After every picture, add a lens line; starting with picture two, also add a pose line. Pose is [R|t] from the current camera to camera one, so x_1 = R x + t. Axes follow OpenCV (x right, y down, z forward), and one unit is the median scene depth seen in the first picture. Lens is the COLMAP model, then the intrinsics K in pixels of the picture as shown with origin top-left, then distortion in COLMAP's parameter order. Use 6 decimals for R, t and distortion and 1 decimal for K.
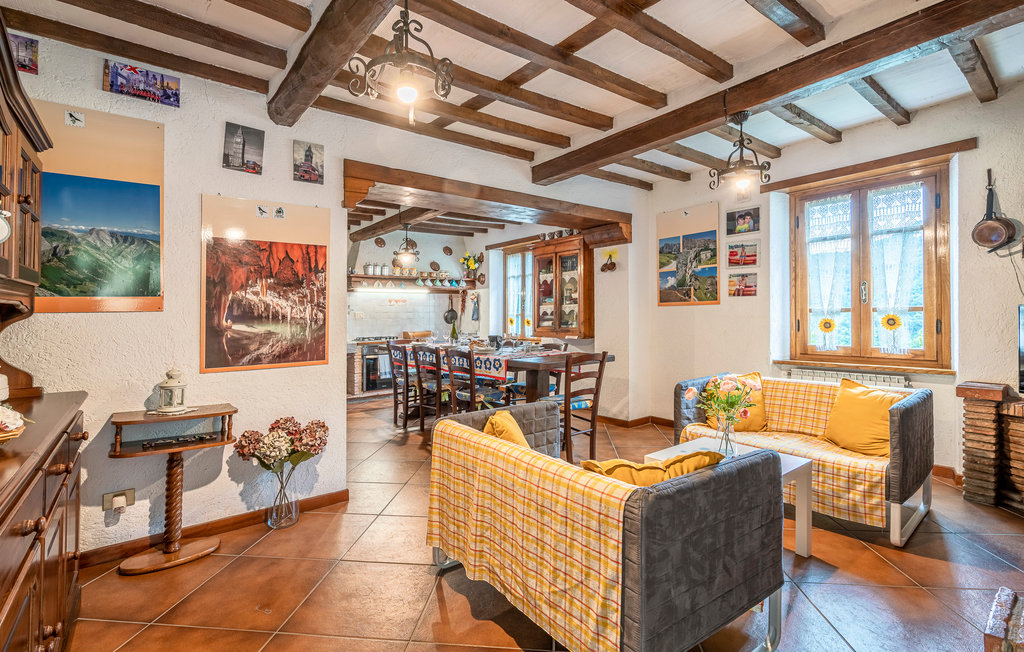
lens RADIAL K [[471.5, 0, 507.8], [0, 471.5, 324.6], [0, 0, 1]] dist [-0.001182, 0.003004]
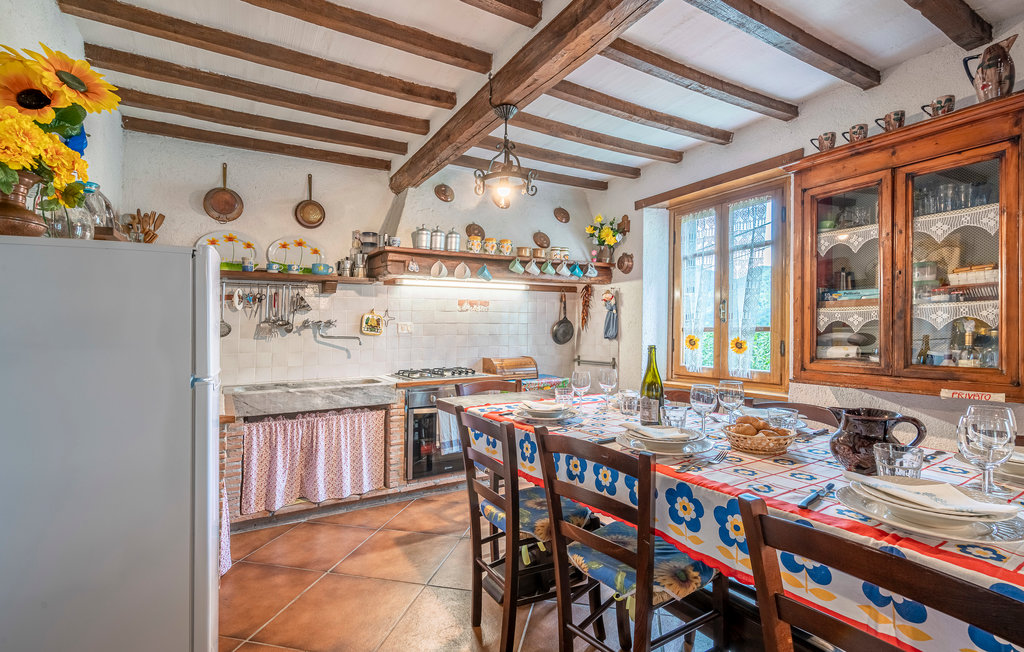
lens RADIAL K [[471.5, 0, 514.0], [0, 471.5, 326.6], [0, 0, 1]] dist [-0.001182, 0.003004]
pose [[0.992941, 0.007209, -0.118391, -0.120139], [-0.010335, 0.999613, -0.025812, -0.008510], [0.118159, 0.026853, 0.992632, 0.451943]]
